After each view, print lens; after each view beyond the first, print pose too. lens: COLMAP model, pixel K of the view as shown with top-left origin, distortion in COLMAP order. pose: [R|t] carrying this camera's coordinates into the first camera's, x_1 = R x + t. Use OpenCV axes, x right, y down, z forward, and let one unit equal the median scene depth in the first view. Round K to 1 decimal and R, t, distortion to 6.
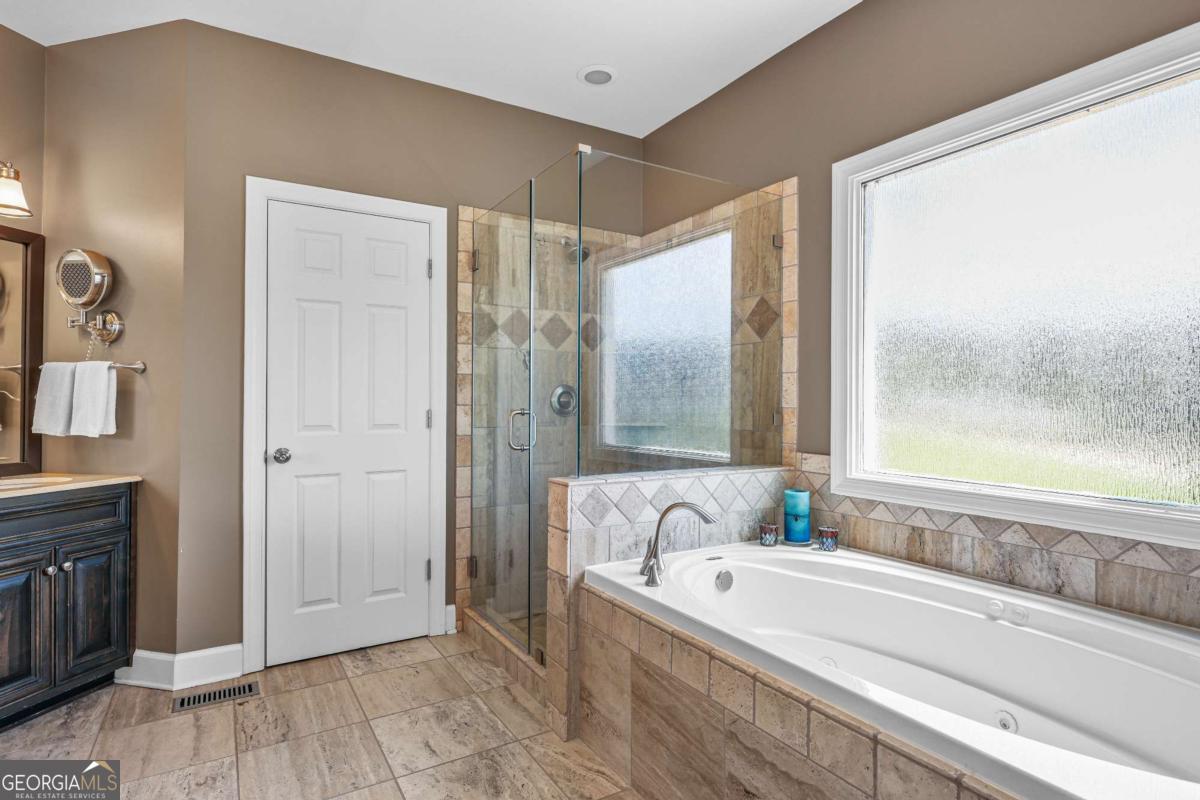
lens RADIAL K [[614.9, 0, 600.0], [0, 614.9, 400.0], [0, 0, 1]] dist [0.003311, -0.014456]
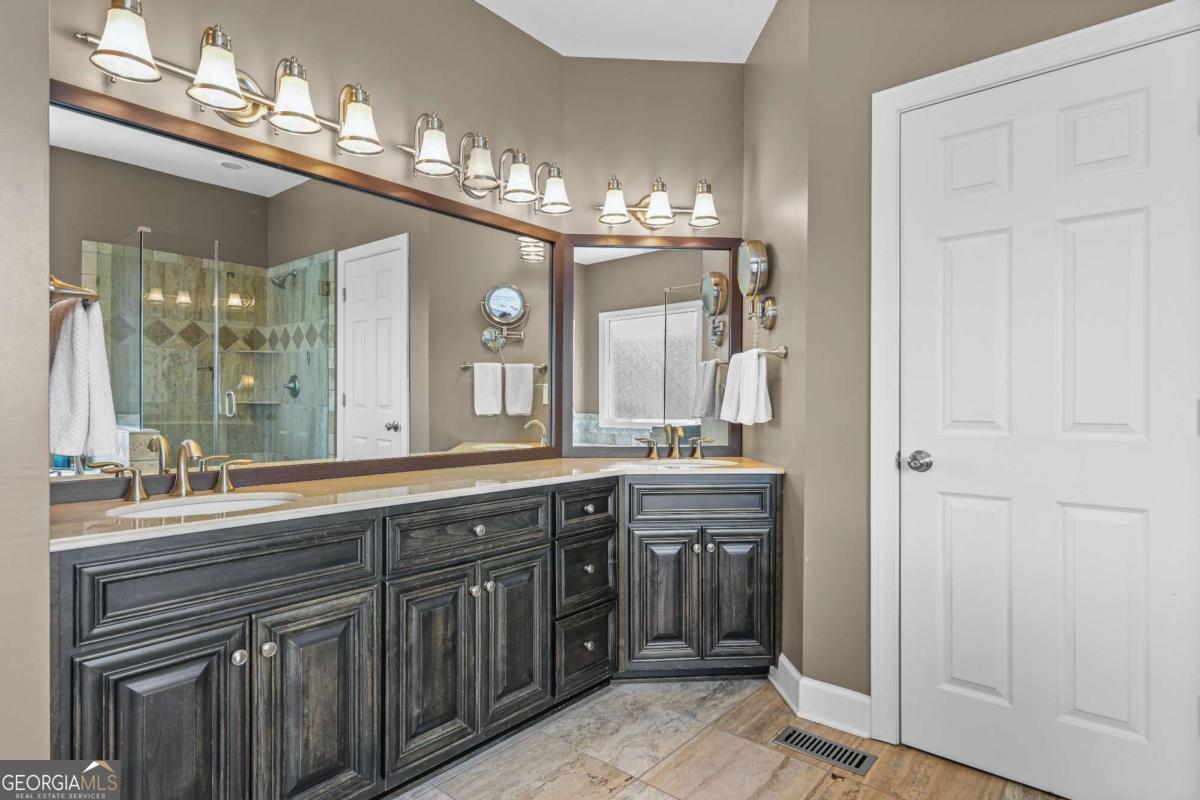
lens RADIAL K [[614.9, 0, 600.0], [0, 614.9, 400.0], [0, 0, 1]] dist [0.003311, -0.014456]
pose [[0.289723, -0.001459, -0.957109, 0.065873], [0.004955, 0.999988, -0.000025, 0.018027], [0.957098, -0.004735, 0.289727, 0.461497]]
